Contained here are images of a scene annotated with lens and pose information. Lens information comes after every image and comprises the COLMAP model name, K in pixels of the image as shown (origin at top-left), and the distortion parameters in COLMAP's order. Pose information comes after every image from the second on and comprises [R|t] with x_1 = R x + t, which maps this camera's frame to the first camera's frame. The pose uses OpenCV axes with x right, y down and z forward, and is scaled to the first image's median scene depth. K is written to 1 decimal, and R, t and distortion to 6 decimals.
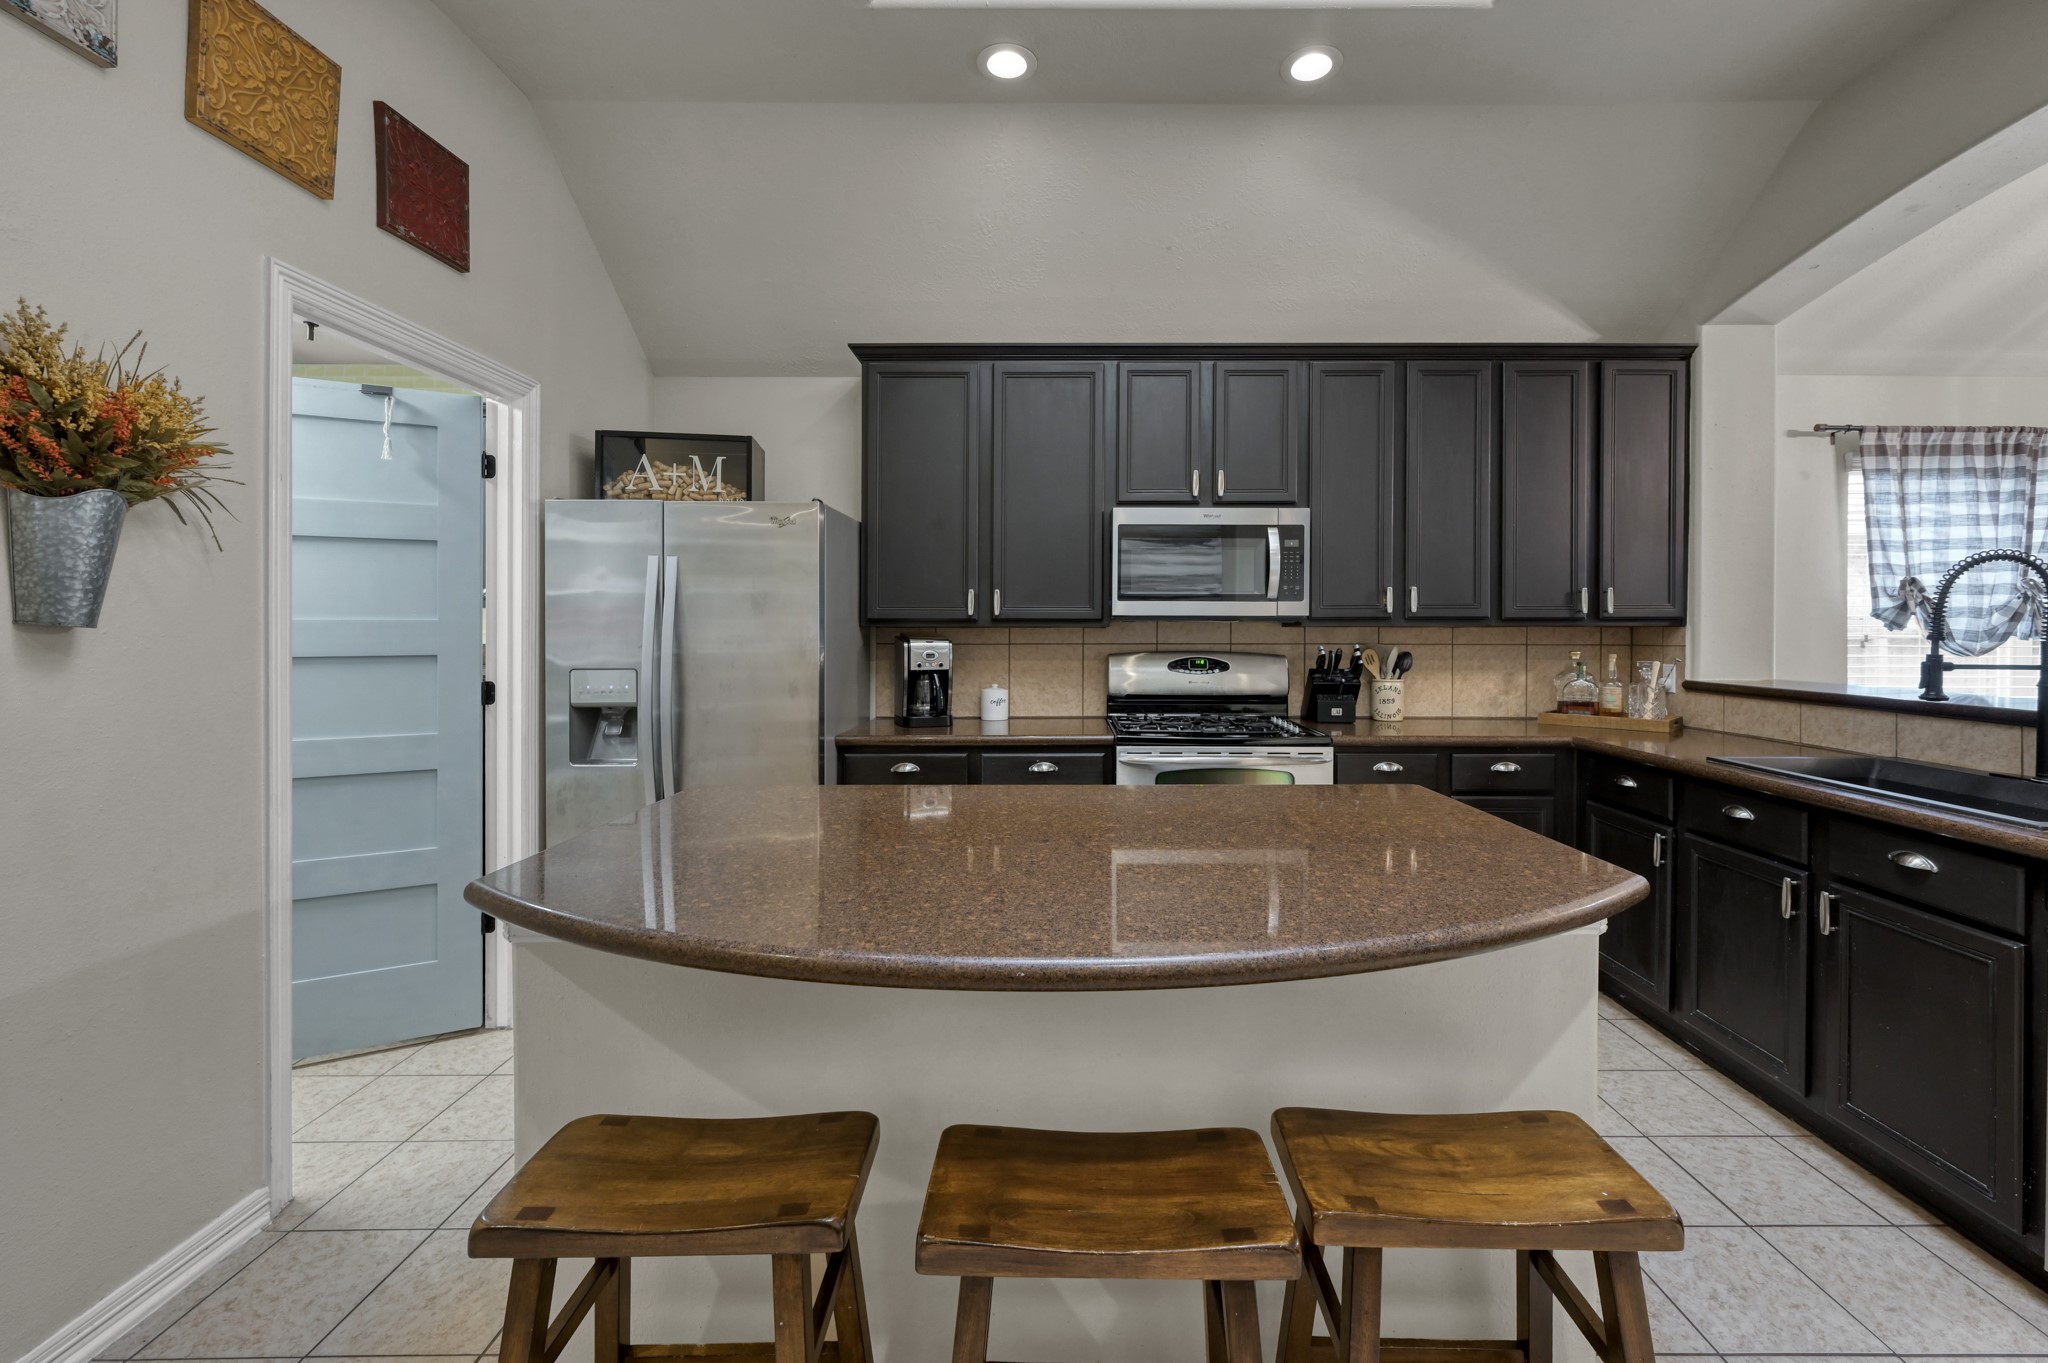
lens RADIAL K [[813.2, 0, 1072.2], [0, 813.2, 638.3], [0, 0, 1]] dist [-0.004673, 0.000848]
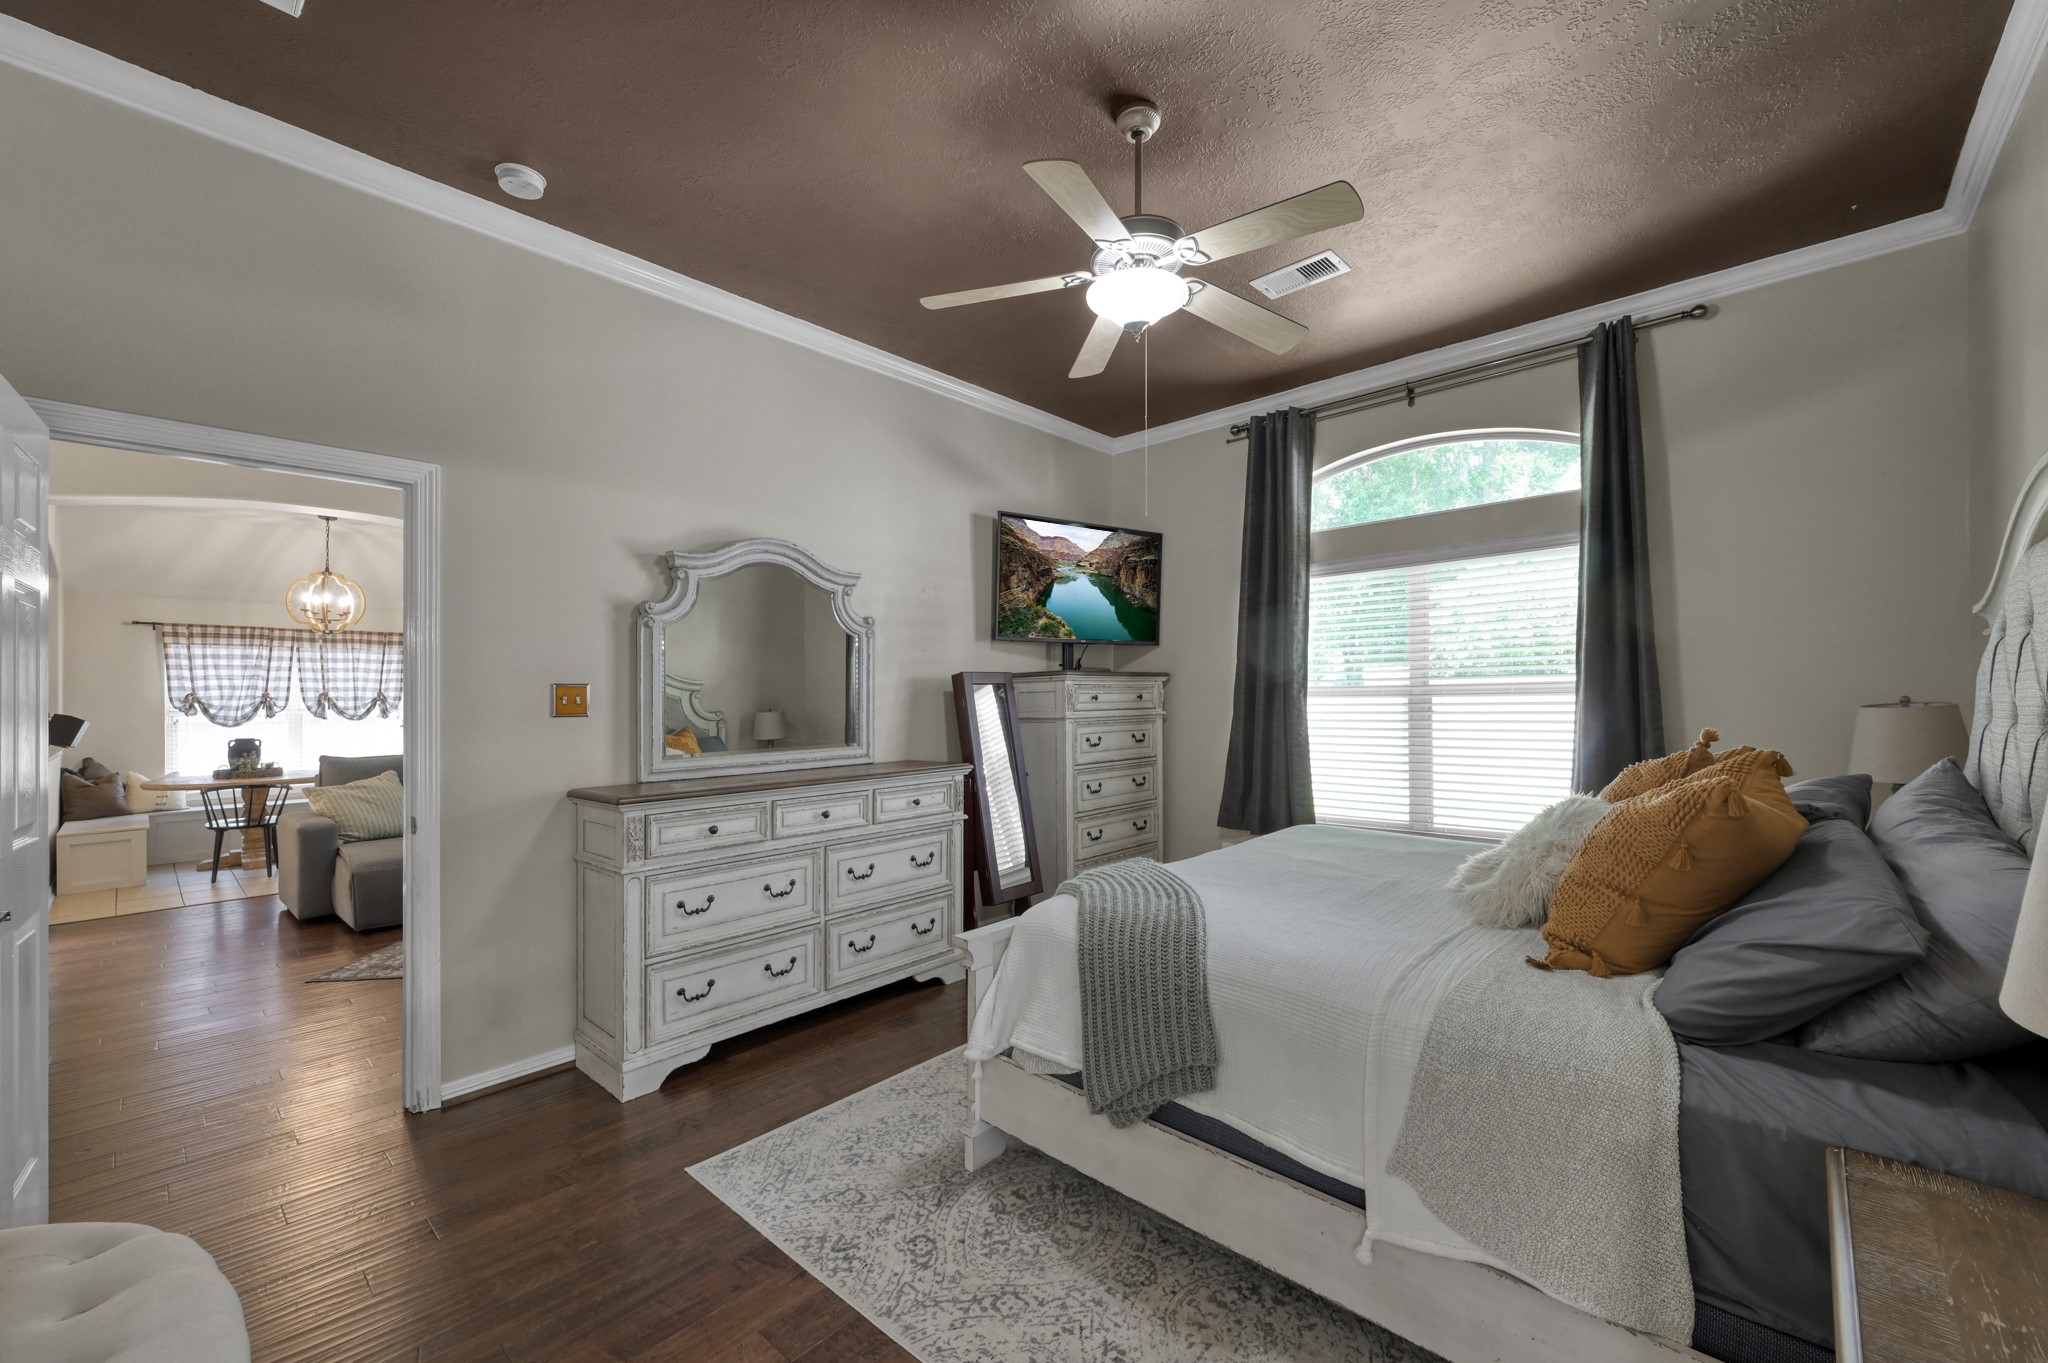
lens RADIAL K [[813.2, 0, 1032.5], [0, 813.2, 681.7], [0, 0, 1]] dist [-0.004673, 0.000848]
pose [[0.664984, 0.001991, 0.746855, 0.958690], [0.027110, 0.999273, -0.026803, 0.015784], [-0.746365, 0.038071, 0.664447, -2.272775]]
